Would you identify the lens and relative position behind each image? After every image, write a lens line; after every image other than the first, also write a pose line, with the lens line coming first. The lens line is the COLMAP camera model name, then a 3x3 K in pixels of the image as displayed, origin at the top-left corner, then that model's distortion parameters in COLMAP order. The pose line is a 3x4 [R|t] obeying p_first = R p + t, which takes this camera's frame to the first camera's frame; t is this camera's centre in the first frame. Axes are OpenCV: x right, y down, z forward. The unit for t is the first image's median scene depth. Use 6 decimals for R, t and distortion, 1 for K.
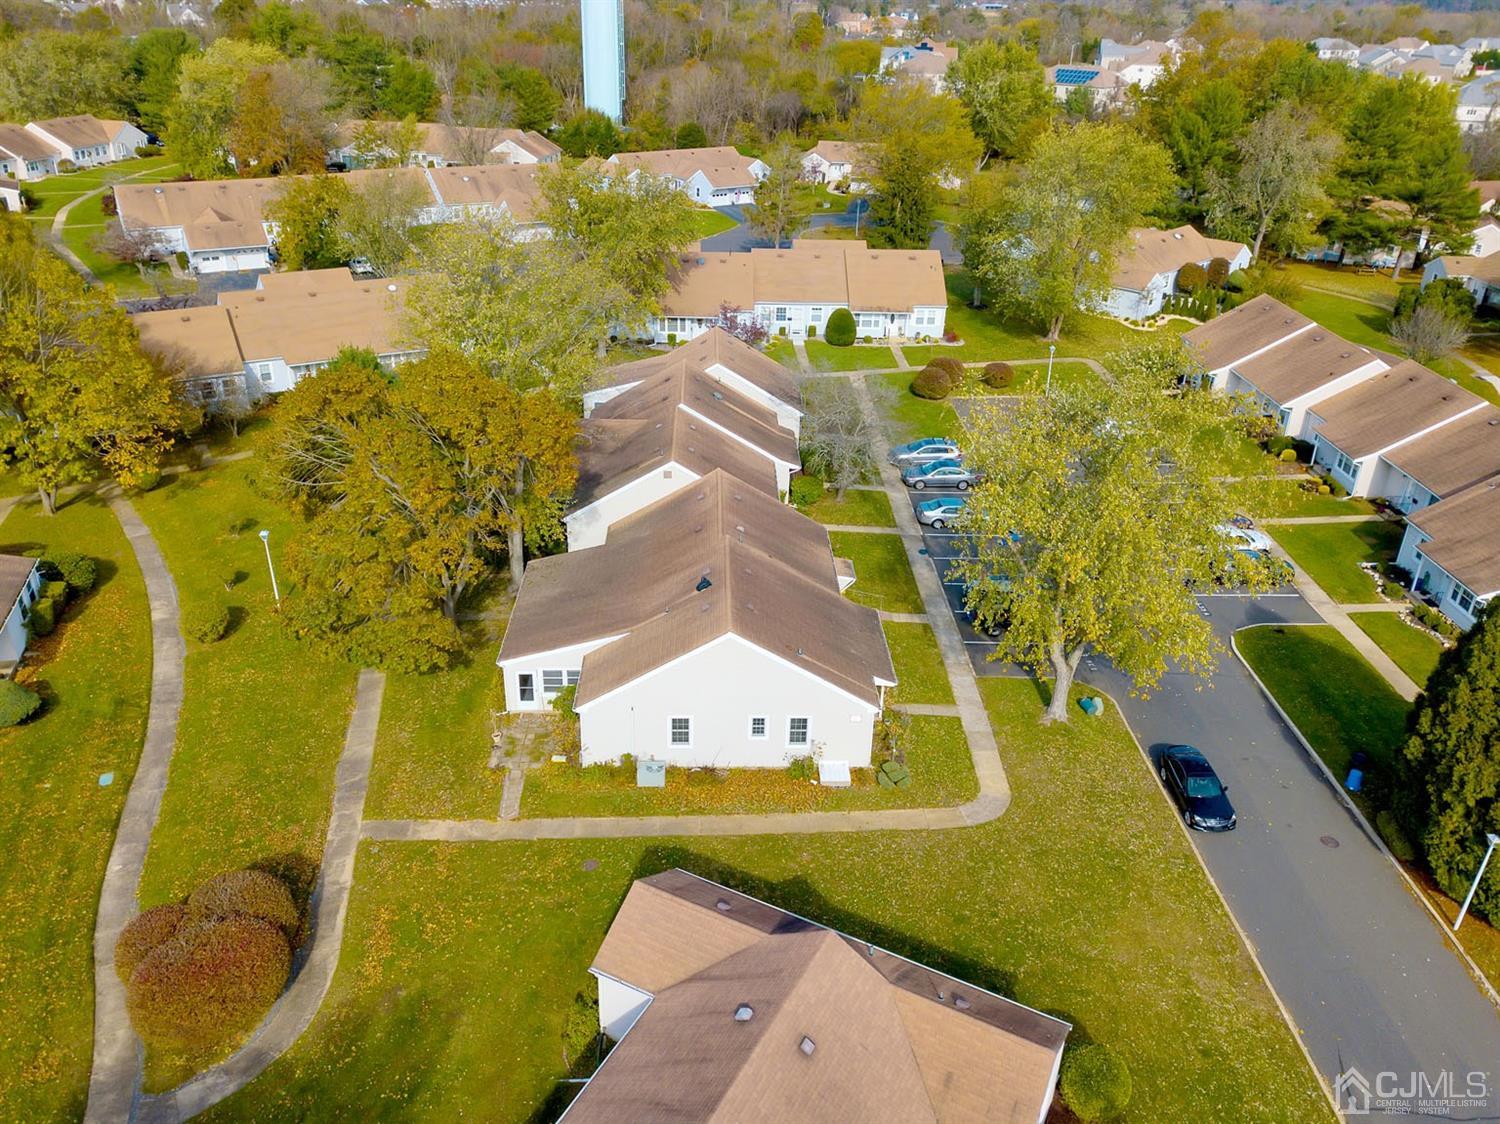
lens RADIAL K [[1171.2, 0, 745.3], [0, 1171.2, 559.3], [0, 0, 1]] dist [0.024542, -0.025538]
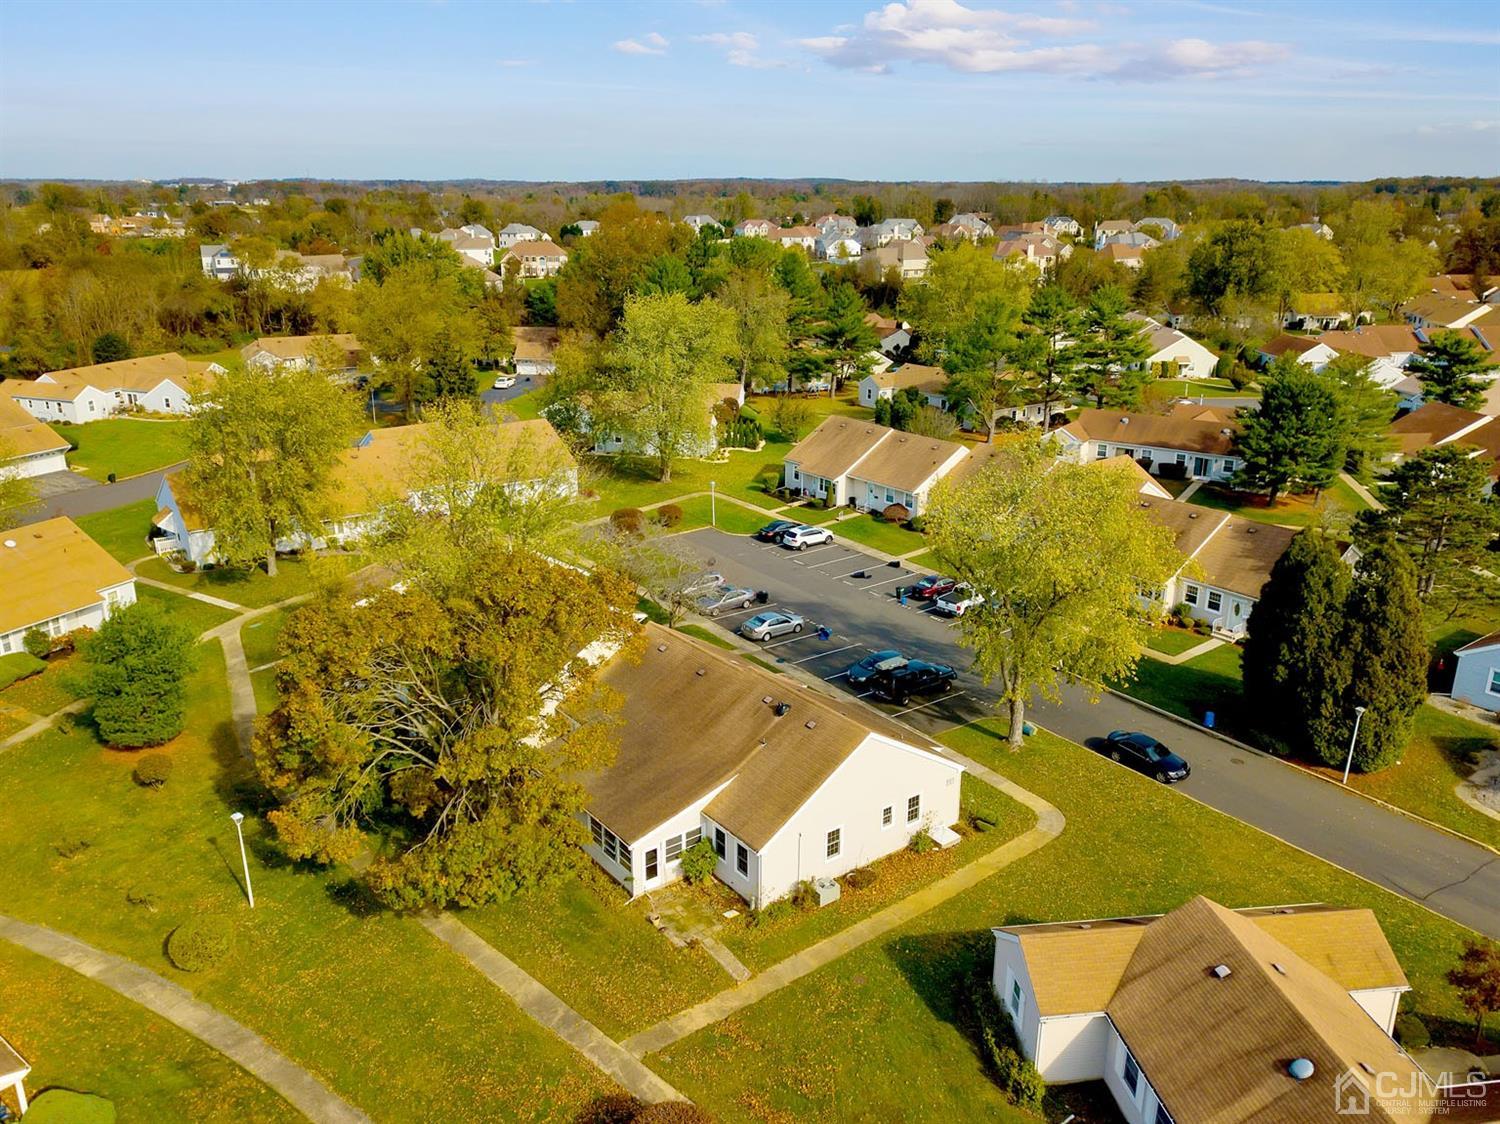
lens RADIAL K [[1171.2, 0, 745.3], [0, 1171.2, 559.3], [0, 0, 1]] dist [0.024542, -0.025538]
pose [[0.811802, -0.195614, 0.550193, -0.604944], [0.272824, 0.960116, -0.061190, -0.052804], [-0.516280, 0.199780, 0.832792, 0.095820]]
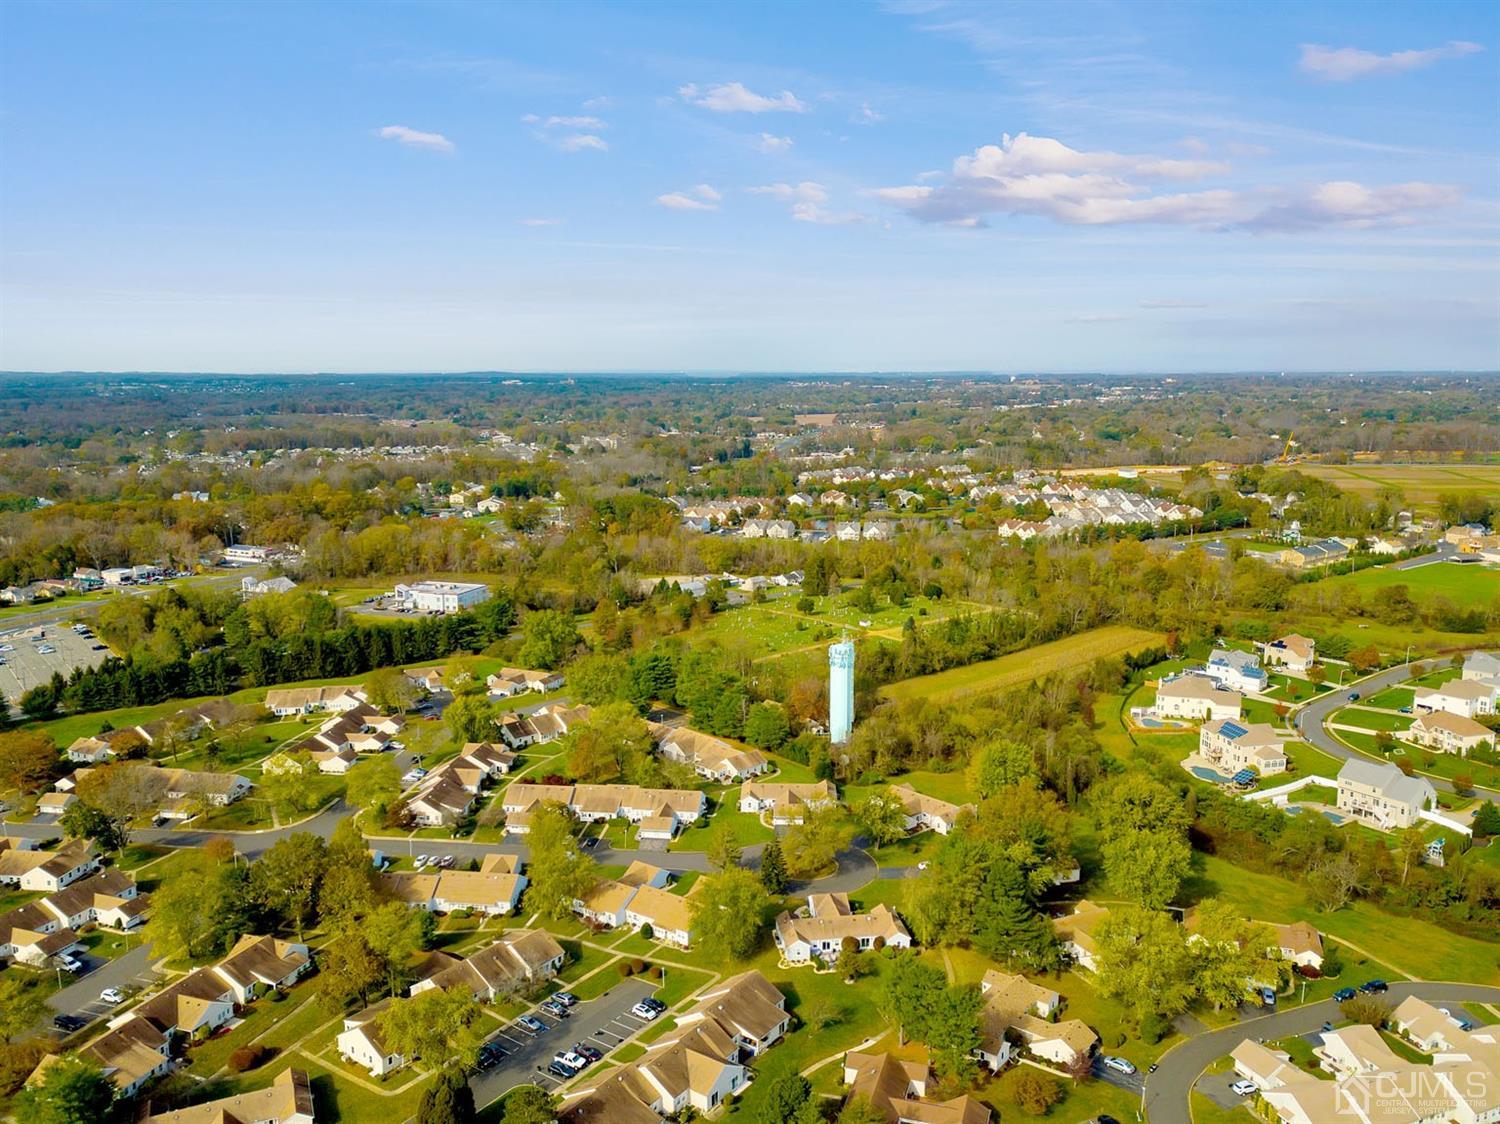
lens RADIAL K [[1171.2, 0, 745.3], [0, 1171.2, 559.3], [0, 0, 1]] dist [0.024542, -0.025538]
pose [[0.793049, 0.070961, -0.605010, 3.239393], [-0.254175, 0.941149, -0.222786, -0.860901], [0.553595, 0.330459, 0.764414, -1.888629]]
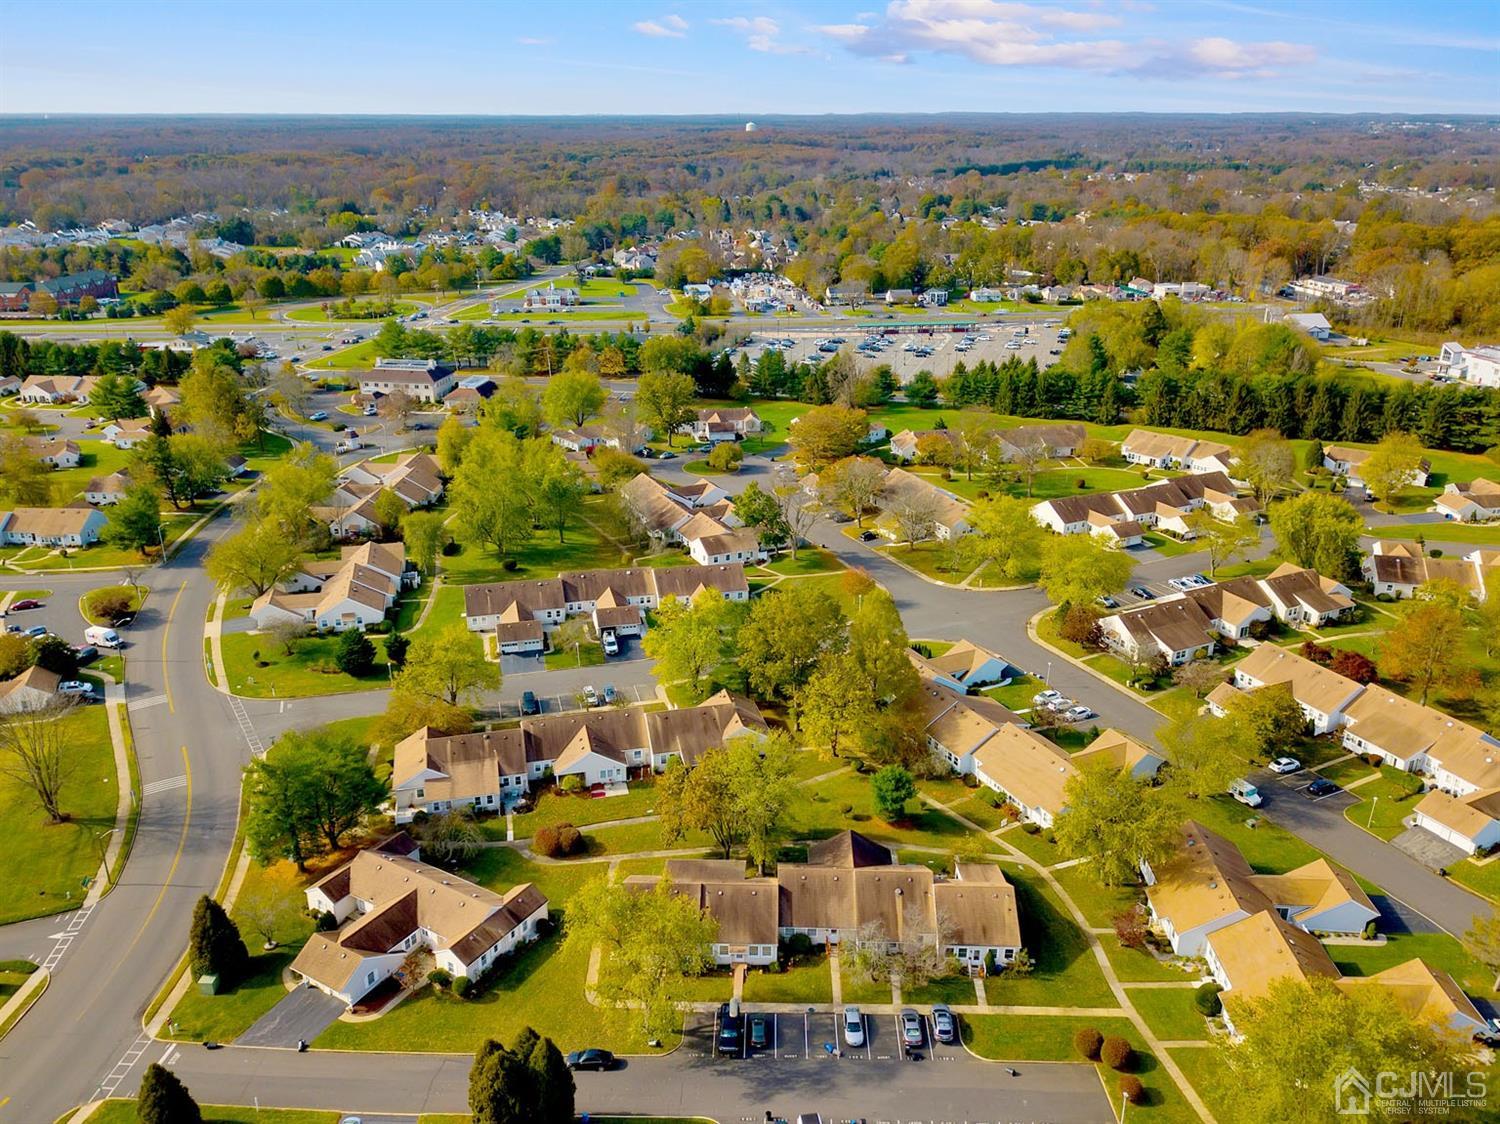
lens RADIAL K [[1171.2, 0, 745.3], [0, 1171.2, 559.3], [0, 0, 1]] dist [0.024542, -0.025538]
pose [[-0.053064, 0.335947, -0.940385, 2.150973], [-0.455339, 0.829973, 0.322197, -1.487371], [0.888735, 0.445291, 0.108929, 0.533248]]
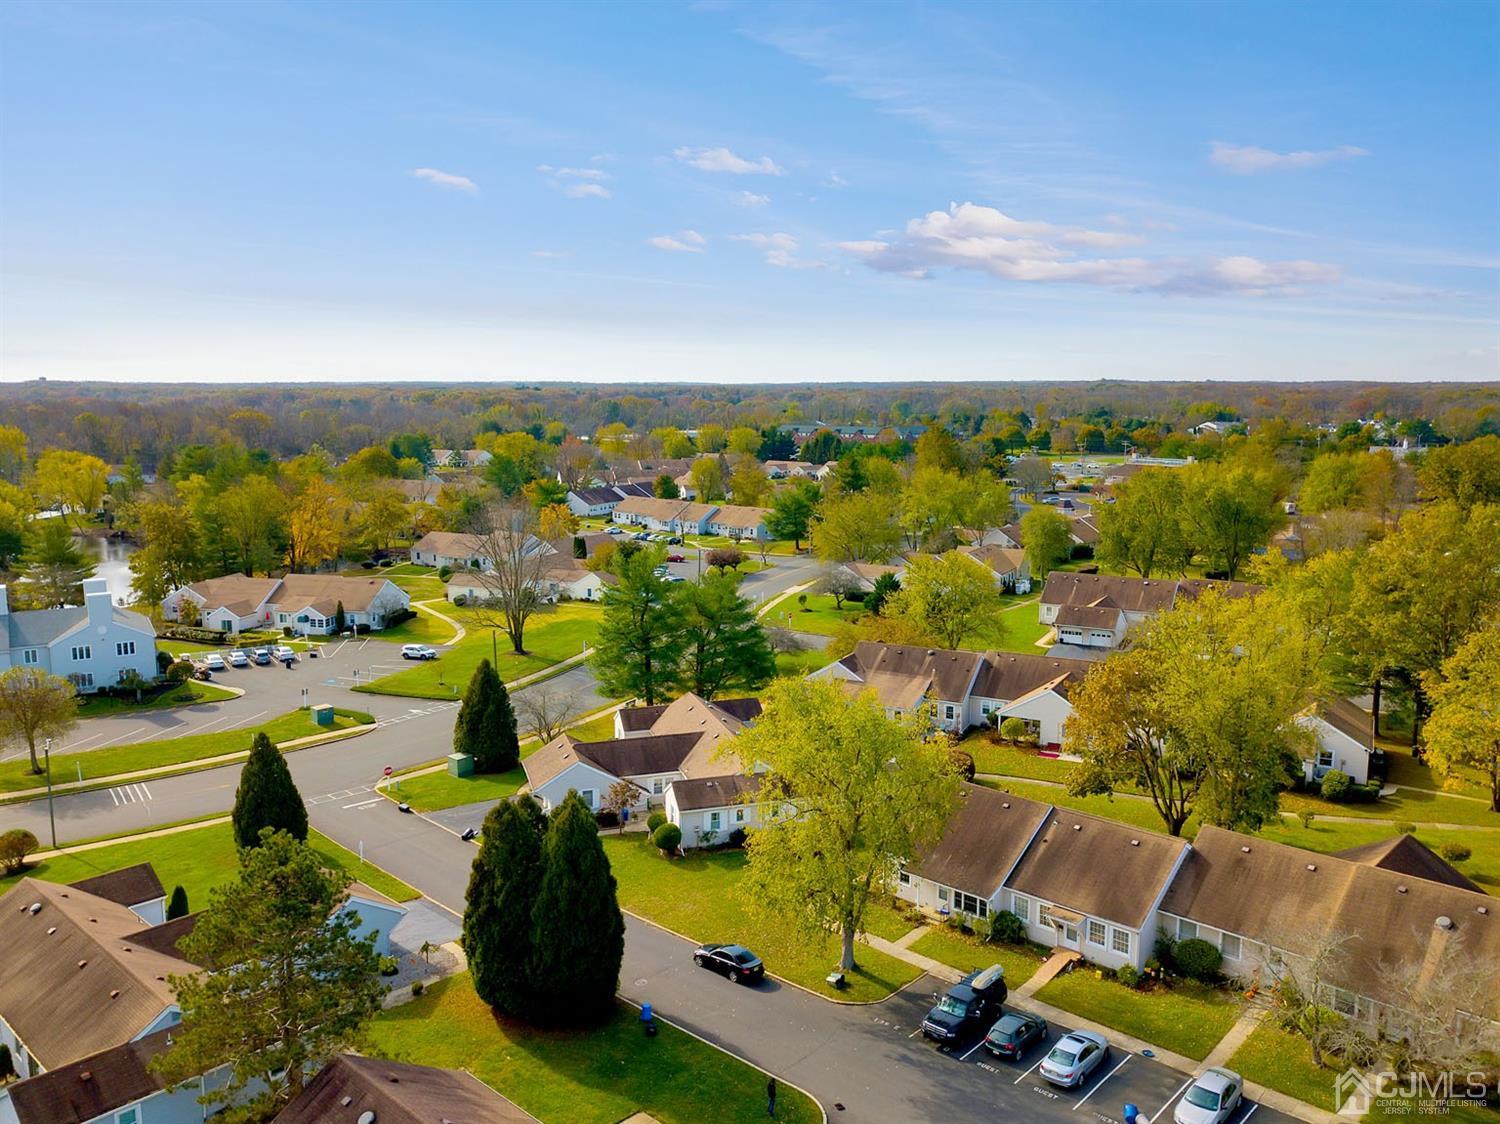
lens RADIAL K [[1171.2, 0, 745.3], [0, 1171.2, 559.3], [0, 0, 1]] dist [0.024542, -0.025538]
pose [[-0.707611, 0.084838, -0.701491, 1.241121], [-0.329890, 0.838265, 0.434148, -0.787834], [0.624867, 0.538623, -0.565178, 1.472736]]
